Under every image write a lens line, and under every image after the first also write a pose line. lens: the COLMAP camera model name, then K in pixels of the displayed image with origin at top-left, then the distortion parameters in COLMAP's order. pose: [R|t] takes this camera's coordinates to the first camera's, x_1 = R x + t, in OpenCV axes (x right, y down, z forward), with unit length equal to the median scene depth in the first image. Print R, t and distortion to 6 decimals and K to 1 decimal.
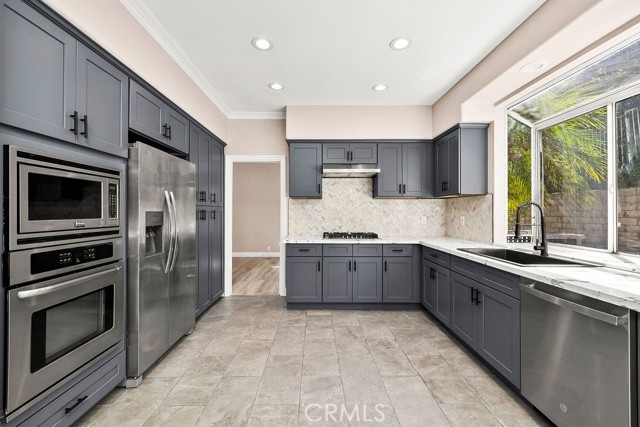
lens RADIAL K [[268.9, 0, 319.0], [0, 268.9, 211.2], [0, 0, 1]] dist [0.000370, -0.000335]
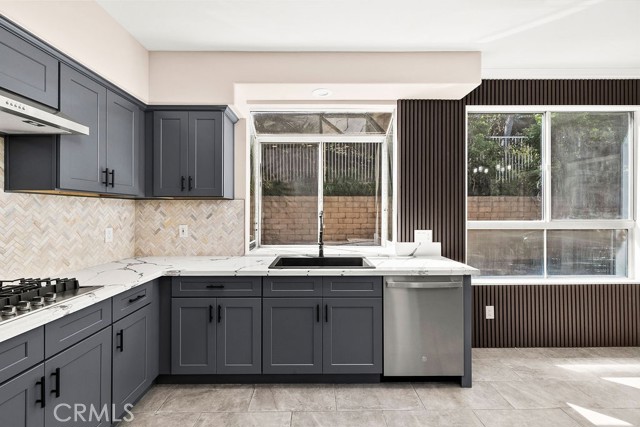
lens RADIAL K [[268.9, 0, 319.5], [0, 268.9, 209.5], [0, 0, 1]] dist [0.000370, -0.000335]
pose [[0.003290, 0.006208, 0.999975, -0.265330], [-0.002212, 0.999978, -0.006201, -0.026324], [-0.999992, -0.002192, 0.003304, 0.782410]]
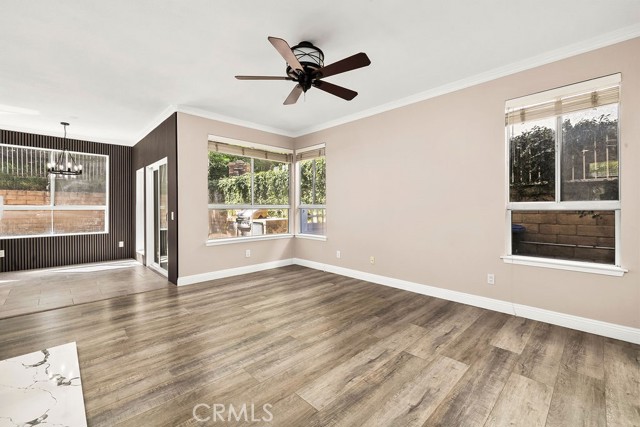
lens RADIAL K [[268.9, 0, 320.3], [0, 268.9, 209.8], [0, 0, 1]] dist [0.000370, -0.000335]
pose [[-0.677122, -0.005123, 0.735853, -2.096897], [-0.003513, 0.999987, 0.003729, 0.023221], [-0.735862, -0.000060, -0.677131, -0.160576]]
